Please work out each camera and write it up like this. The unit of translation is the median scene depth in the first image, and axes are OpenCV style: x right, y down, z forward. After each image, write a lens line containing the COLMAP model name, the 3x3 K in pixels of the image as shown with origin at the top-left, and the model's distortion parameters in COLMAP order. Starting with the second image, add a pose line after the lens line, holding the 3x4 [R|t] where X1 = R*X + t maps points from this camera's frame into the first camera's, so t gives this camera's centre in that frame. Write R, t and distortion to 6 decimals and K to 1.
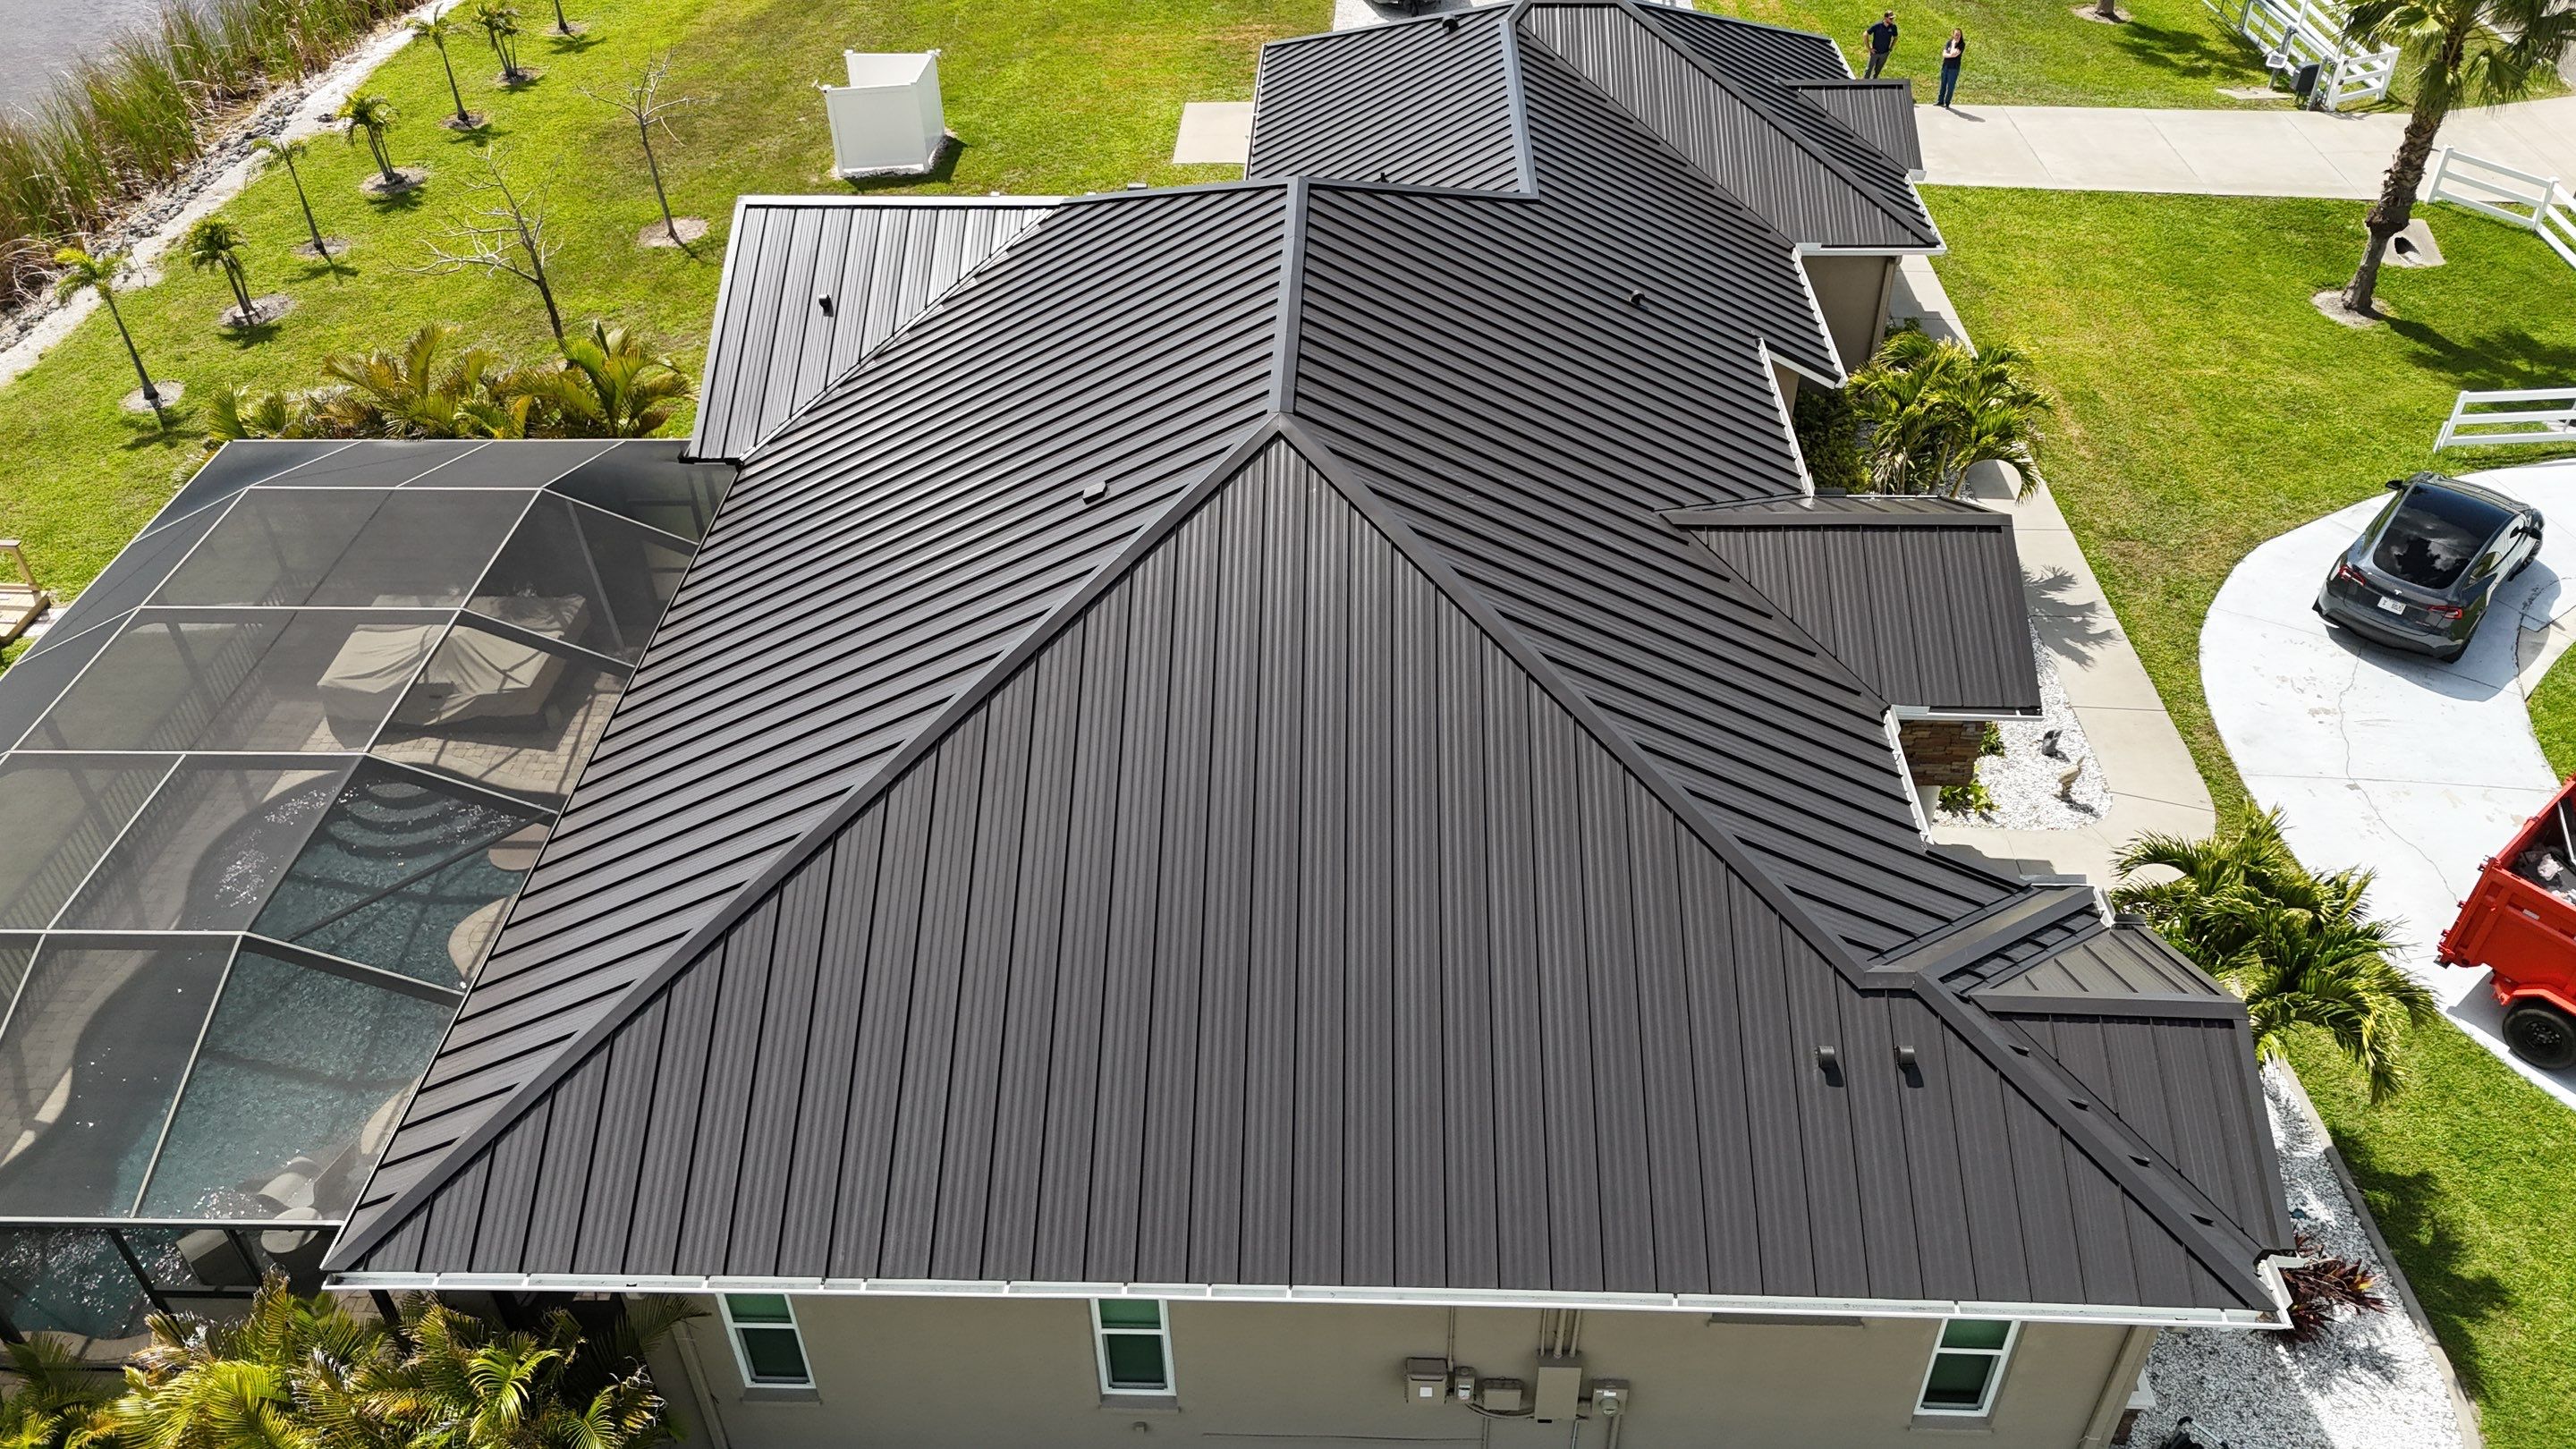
lens RADIAL K [[1894.4, 0, 1291.9], [0, 1894.4, 722.1], [0, 0, 1]] dist [0.065418, -0.057539]
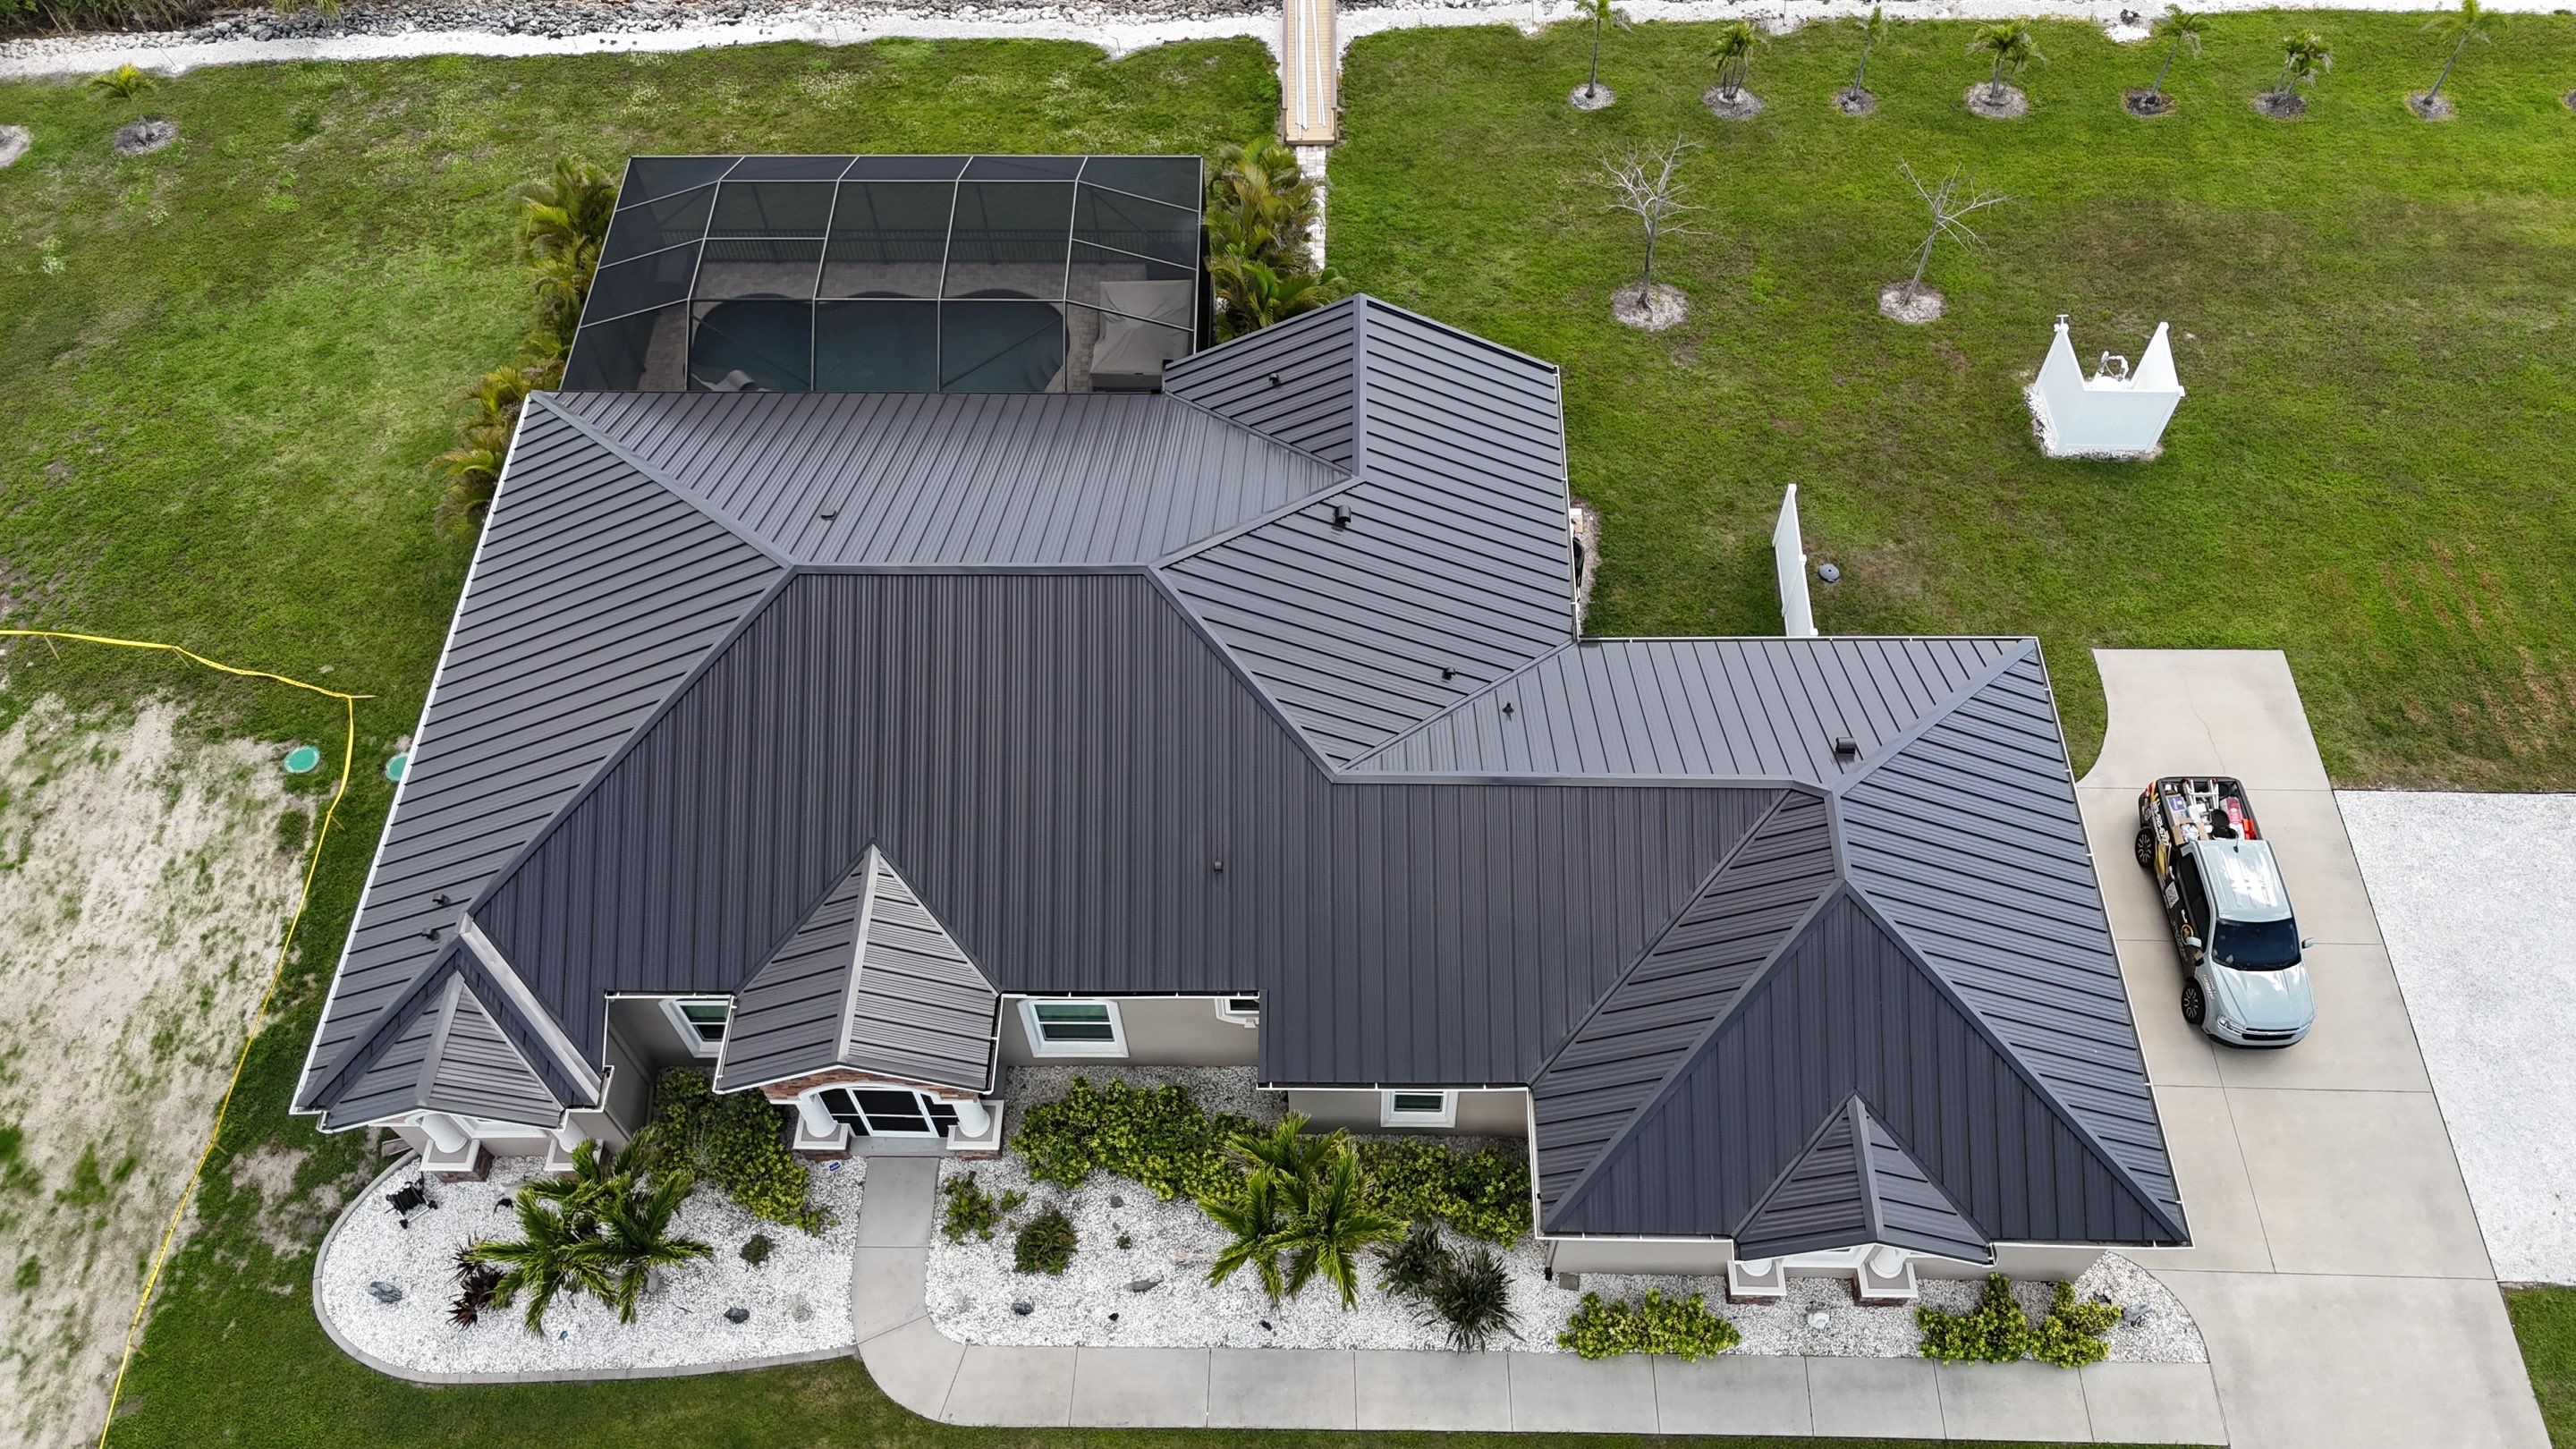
lens RADIAL K [[1894.4, 0, 1292.2], [0, 1894.4, 714.1], [0, 0, 1]] dist [0.065418, -0.057539]
pose [[0.021167, 0.838661, -0.544243, 0.724452], [-0.602053, 0.445288, 0.662760, -1.047554], [0.798175, 0.313635, 0.514344, 0.371512]]
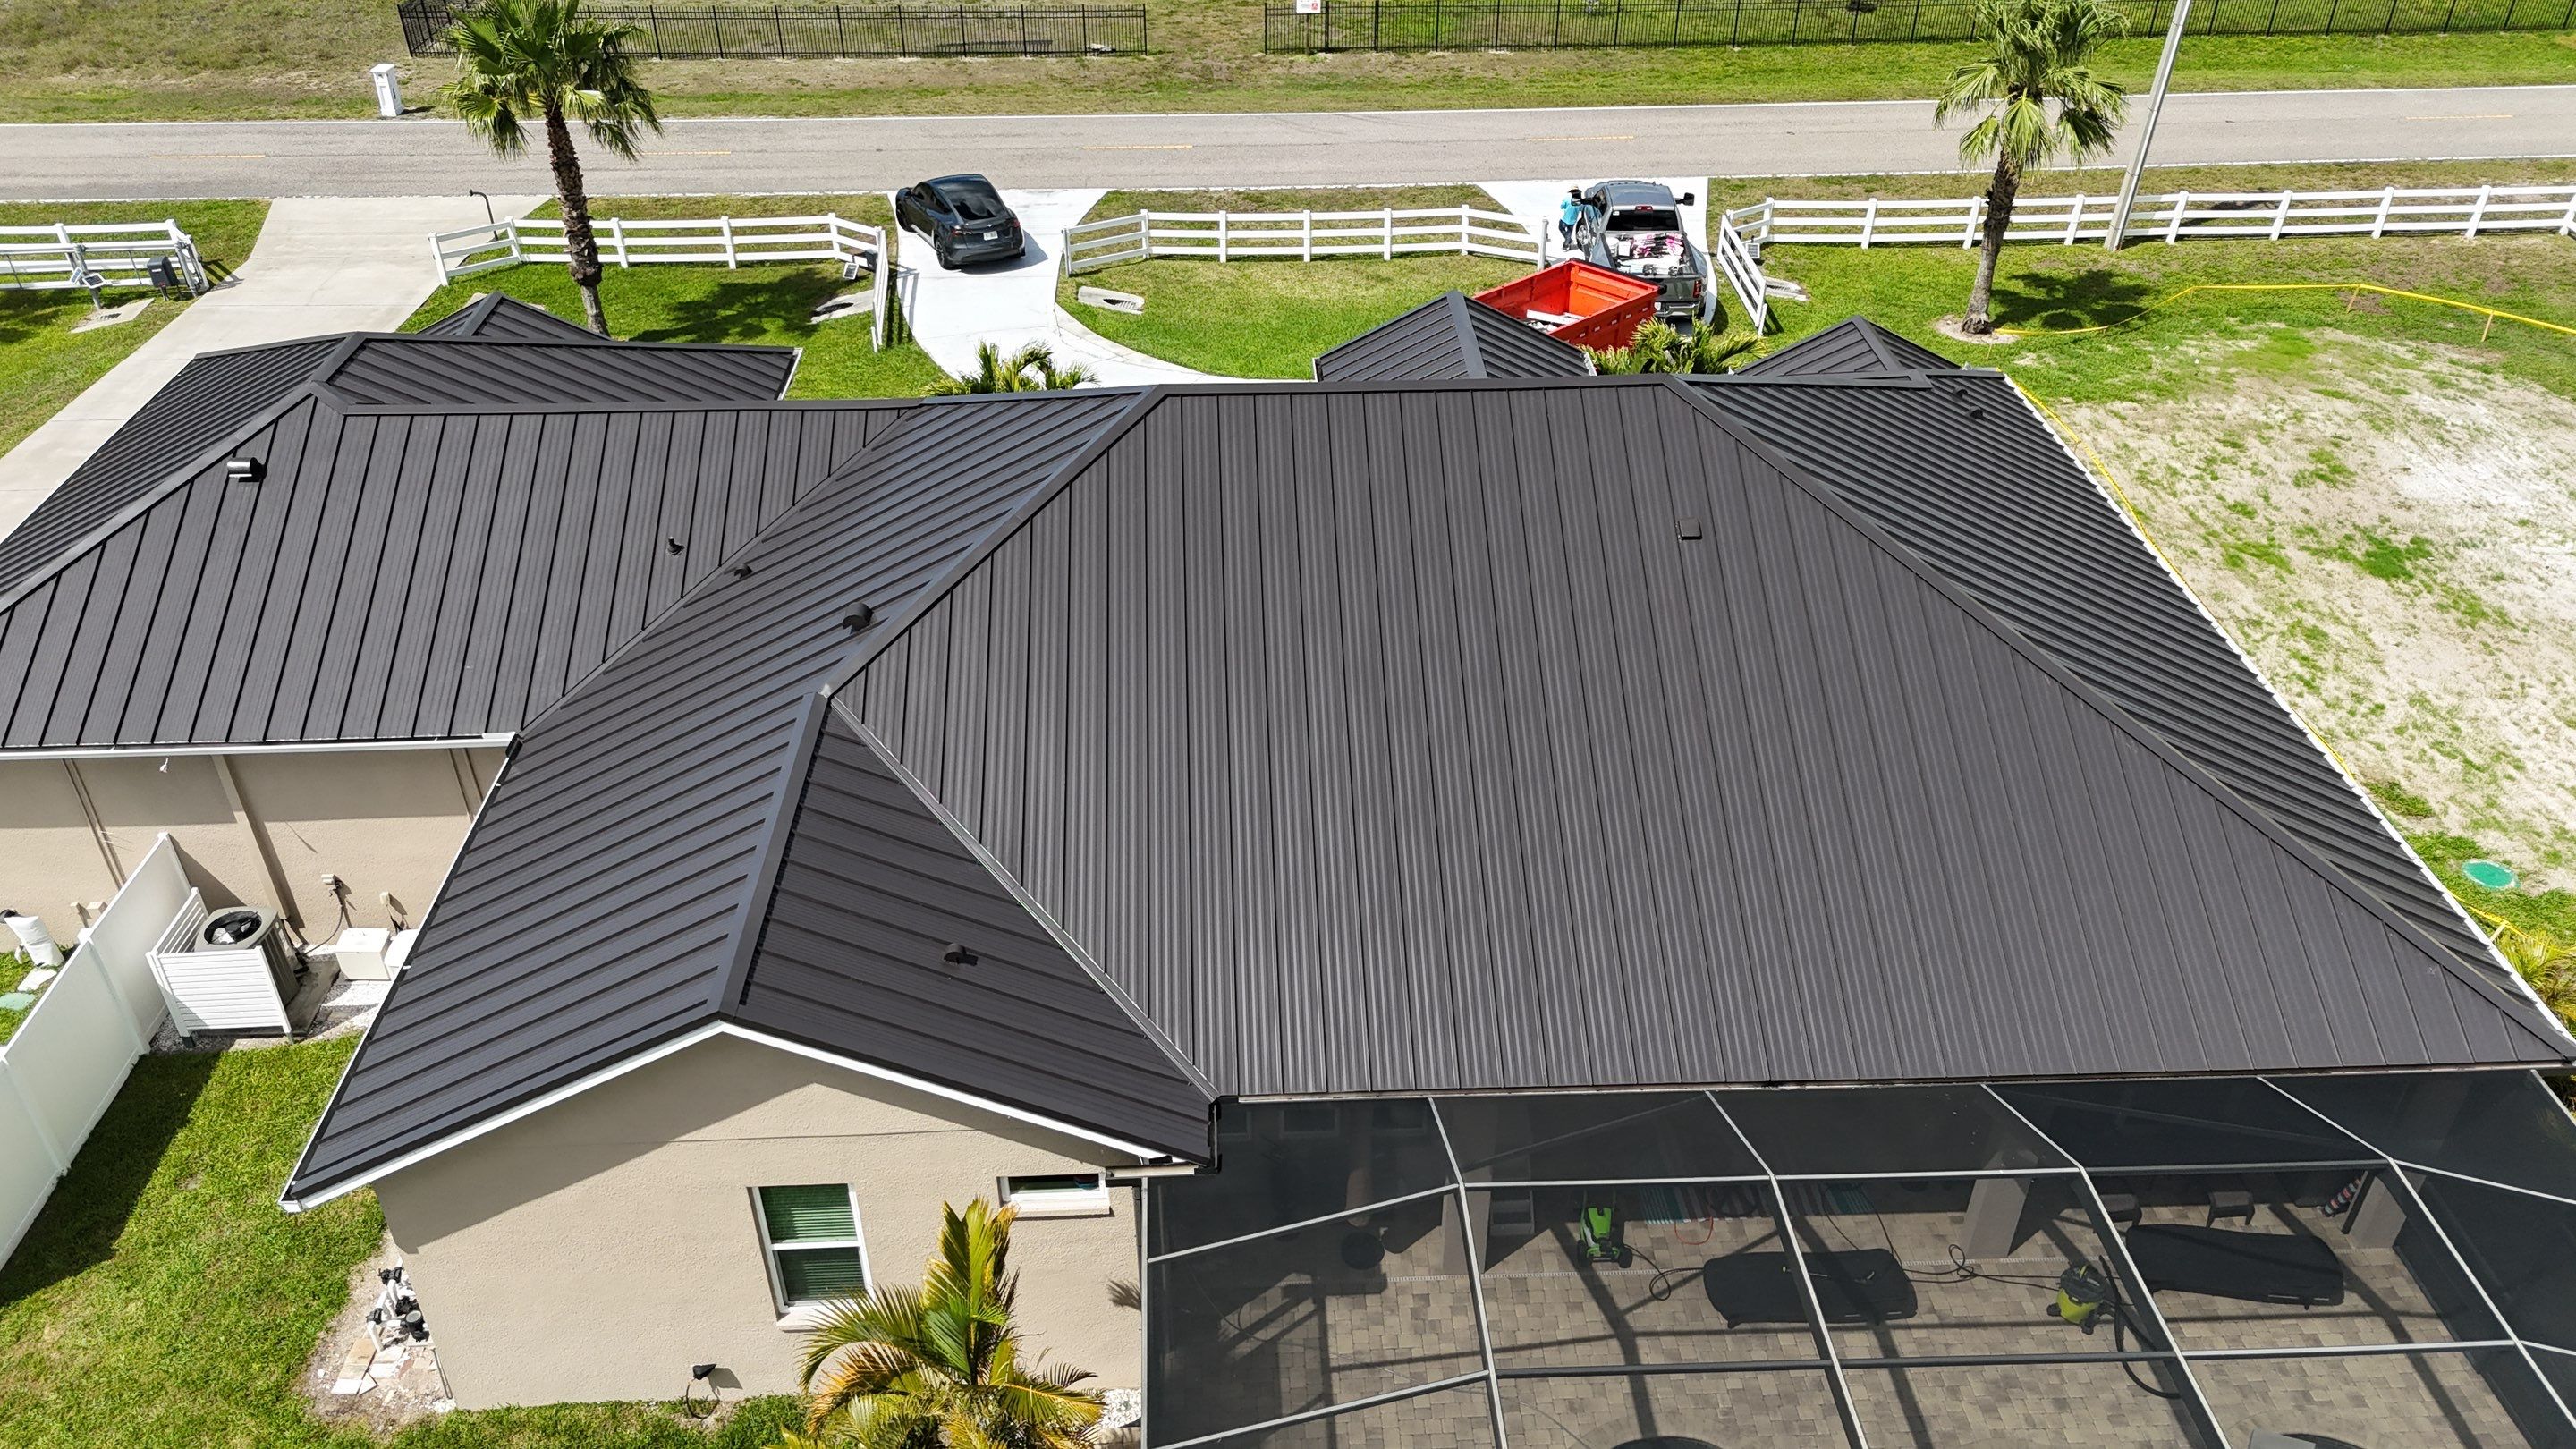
lens RADIAL K [[1894.4, 0, 1287.7], [0, 1894.4, 723.5], [0, 0, 1]] dist [0.065418, -0.057539]
pose [[-0.080449, -0.550719, 0.830805, -0.755373], [0.617249, 0.626935, 0.475349, -0.512216], [-0.782644, 0.551054, 0.289495, 0.679776]]
